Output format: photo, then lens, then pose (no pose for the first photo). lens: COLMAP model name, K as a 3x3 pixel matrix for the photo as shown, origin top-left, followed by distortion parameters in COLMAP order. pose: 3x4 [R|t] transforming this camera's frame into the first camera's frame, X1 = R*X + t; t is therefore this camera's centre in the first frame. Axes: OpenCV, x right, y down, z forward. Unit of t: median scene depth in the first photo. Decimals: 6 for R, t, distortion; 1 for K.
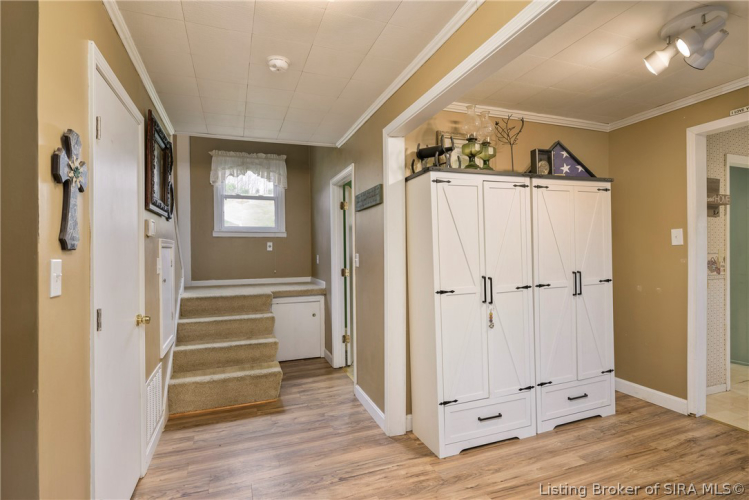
lens RADIAL K [[371.7, 0, 374.5], [0, 371.7, 250.0], [0, 0, 1]] dist [0.002541, 0.001141]
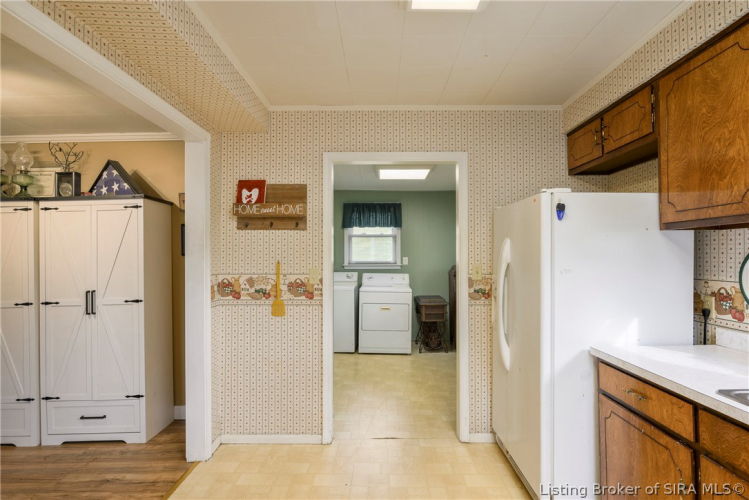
lens RADIAL K [[385.8, 0, 375.0], [0, 385.8, 235.1], [0, 0, 1]] dist [0.000819, 0.000528]
pose [[0.932408, -0.008663, -0.361303, 1.622754], [-0.000231, 0.999698, -0.024565, -0.066081], [0.361406, 0.022988, 0.932125, 0.299116]]
